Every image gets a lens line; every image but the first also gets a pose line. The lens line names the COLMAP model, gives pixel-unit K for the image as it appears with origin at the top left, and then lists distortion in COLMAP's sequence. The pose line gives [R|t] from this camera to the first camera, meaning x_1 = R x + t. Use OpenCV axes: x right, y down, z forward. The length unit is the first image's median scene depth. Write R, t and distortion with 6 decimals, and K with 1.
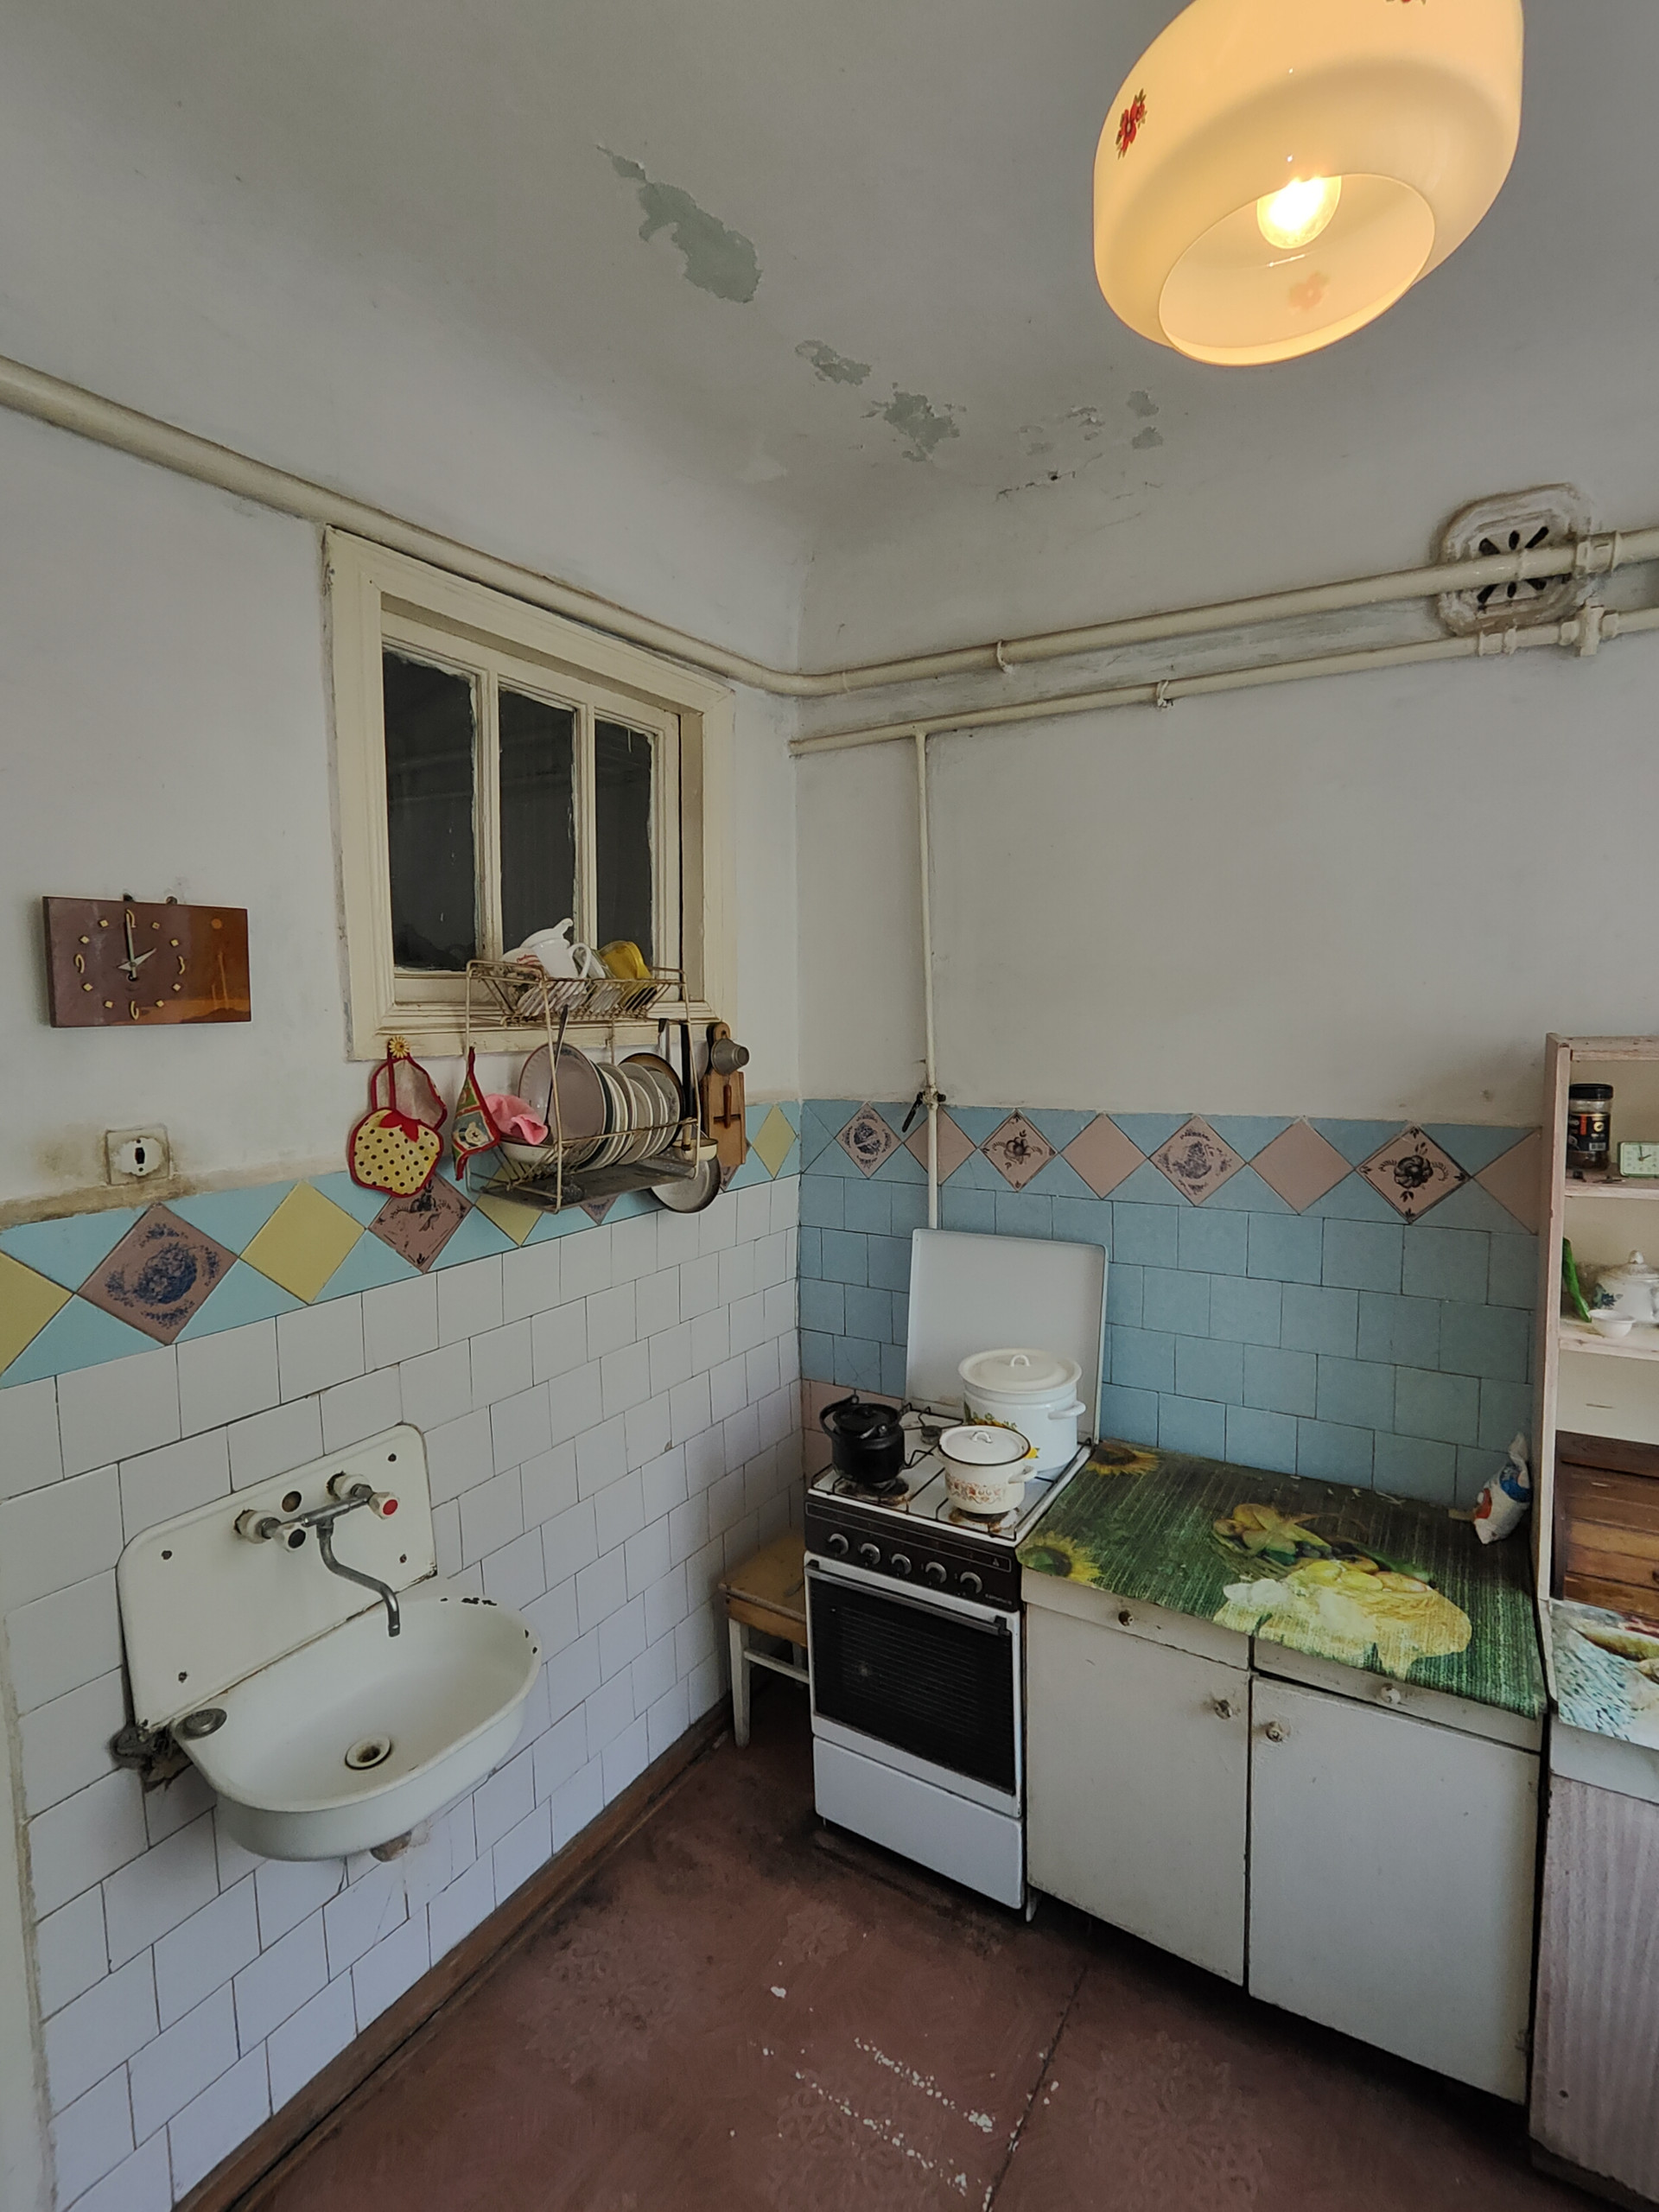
lens RADIAL K [[1024.2, 0, 851.0], [0, 1024.2, 1113.6], [0, 0, 1]] dist [0.000958, 0.001386]
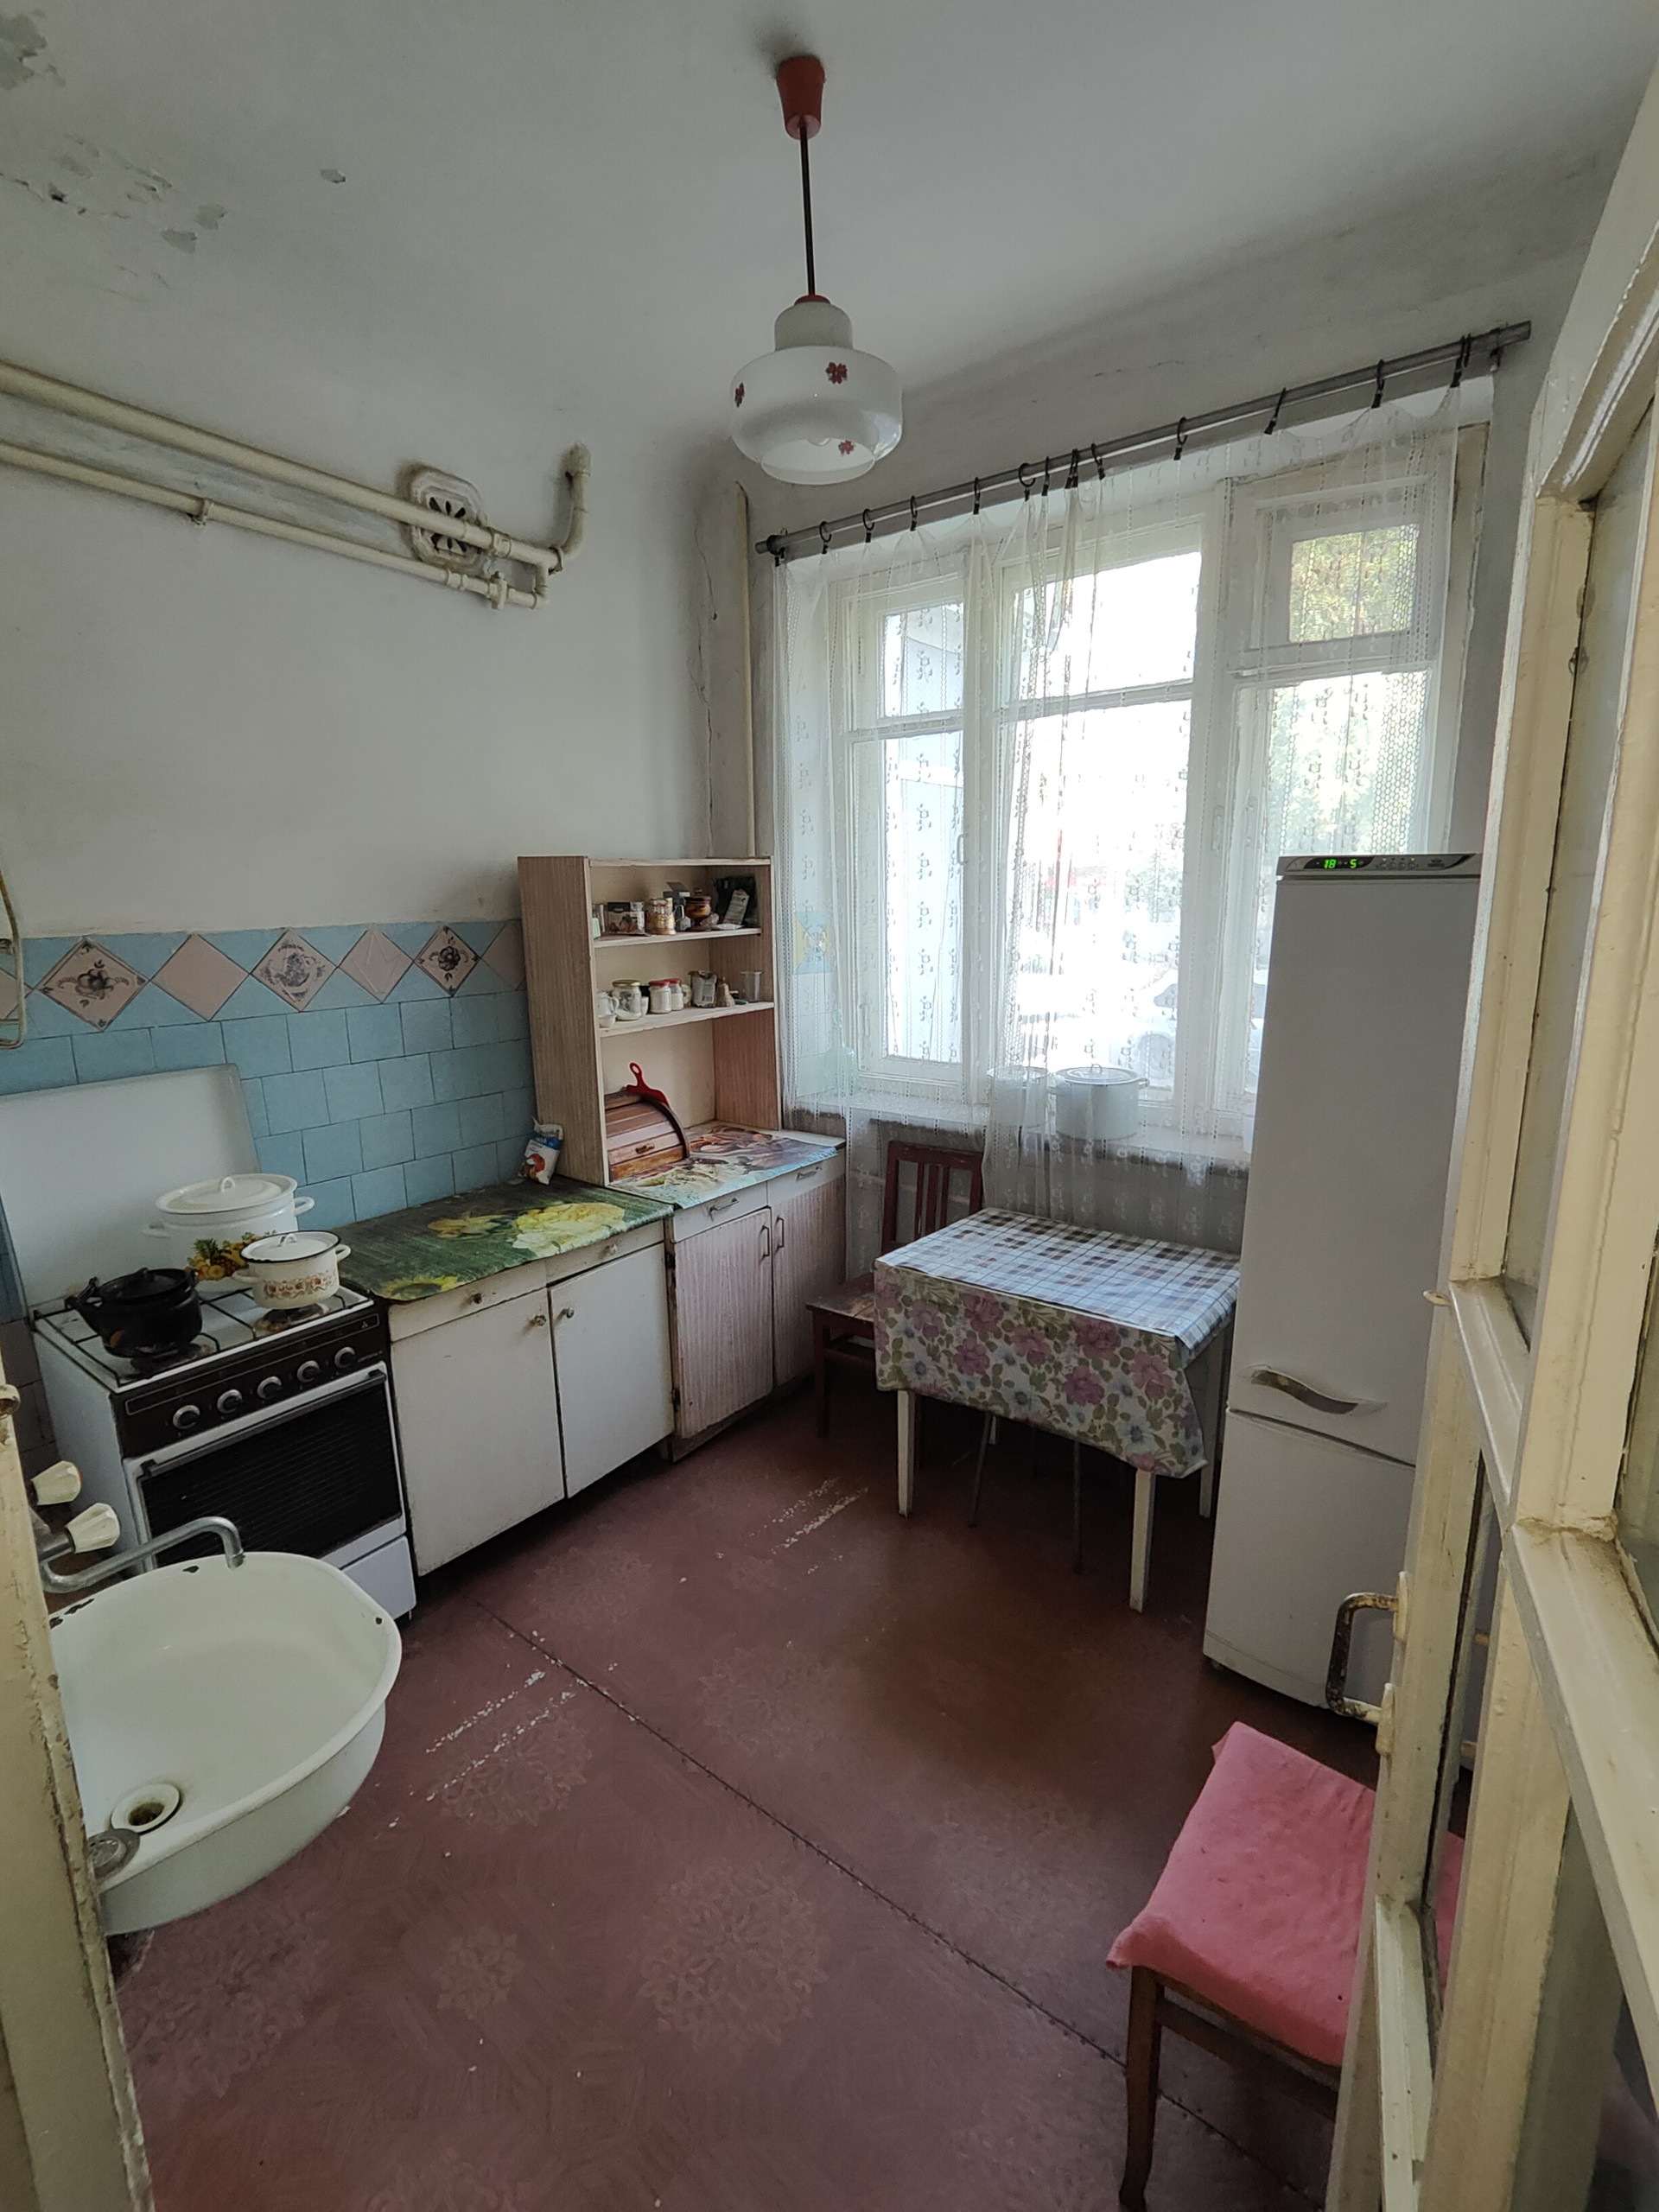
lens RADIAL K [[1024.2, 0, 842.4], [0, 1024.2, 1110.6], [0, 0, 1]] dist [0.000958, 0.001386]
pose [[0.108758, -0.194715, 0.974812, -0.865606], [0.113142, 0.976681, 0.182465, 0.071116], [-0.987609, 0.090448, 0.128252, 0.339274]]
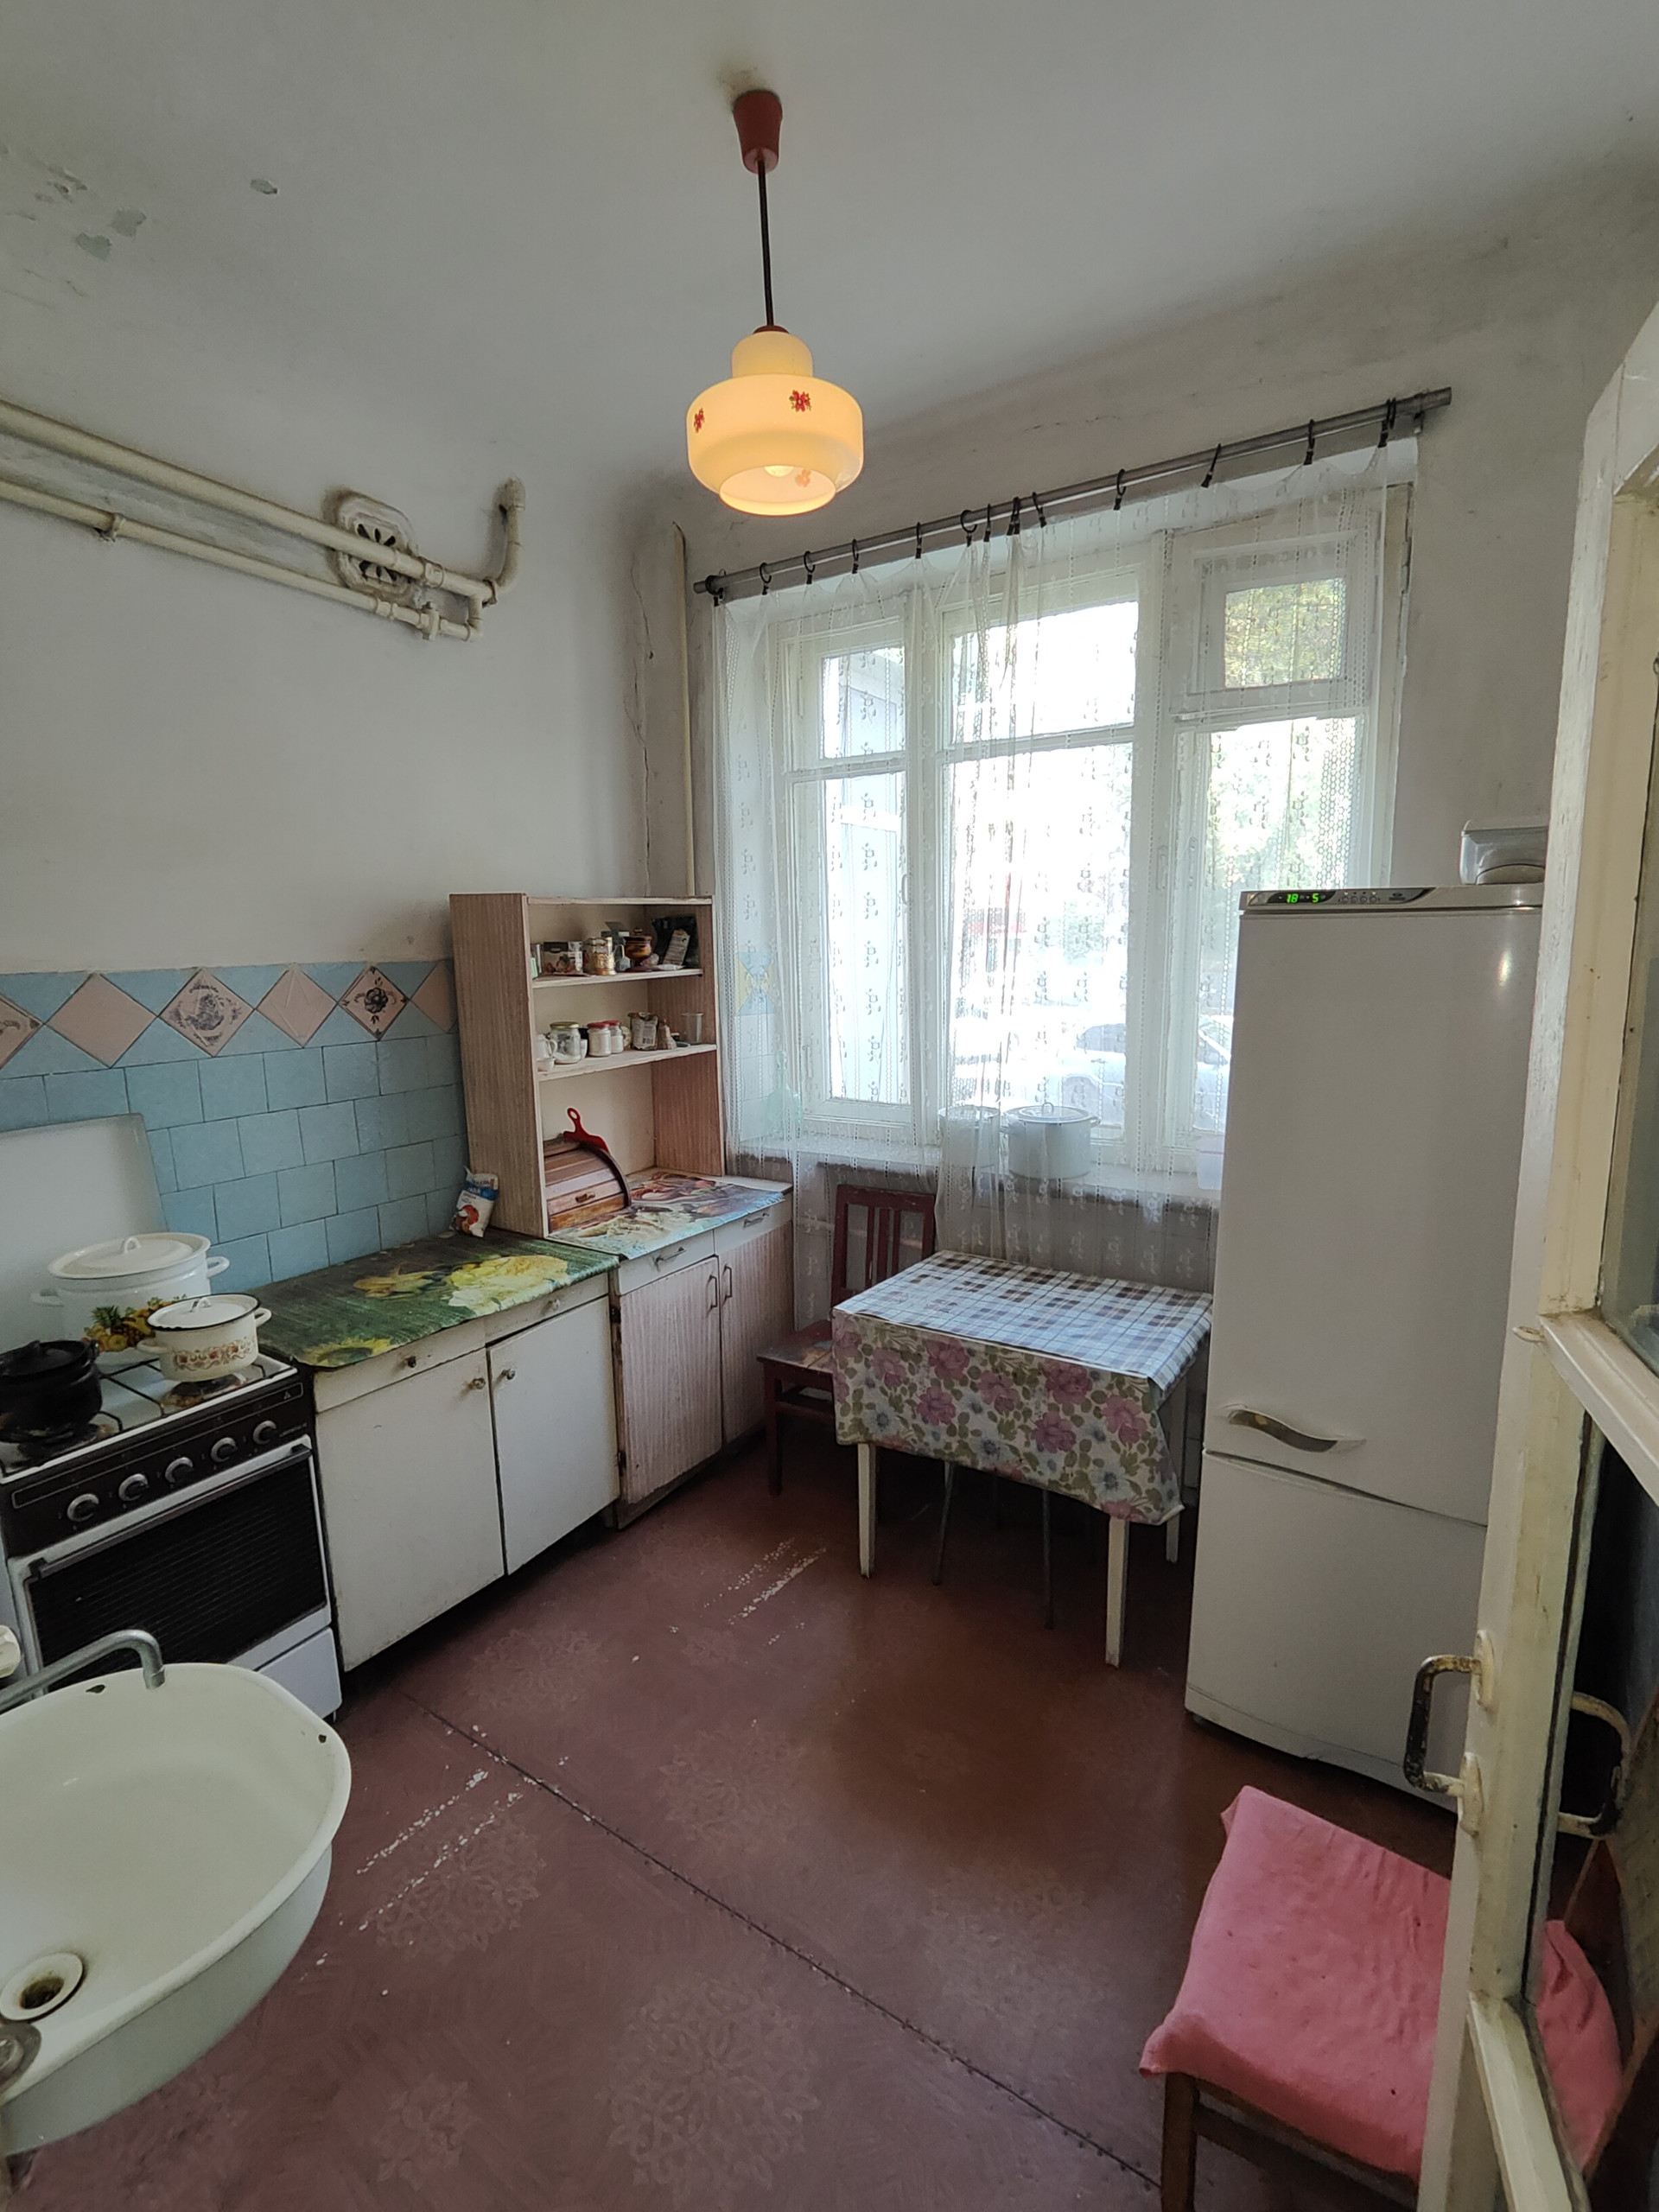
lens RADIAL K [[1024.2, 0, 842.1], [0, 1024.2, 1110.2], [0, 0, 1]] dist [0.000958, 0.001386]
pose [[0.029199, -0.151720, 0.987992, -0.830238], [0.115363, 0.982320, 0.147439, 0.077331], [-0.992894, 0.109673, 0.046185, 0.390214]]
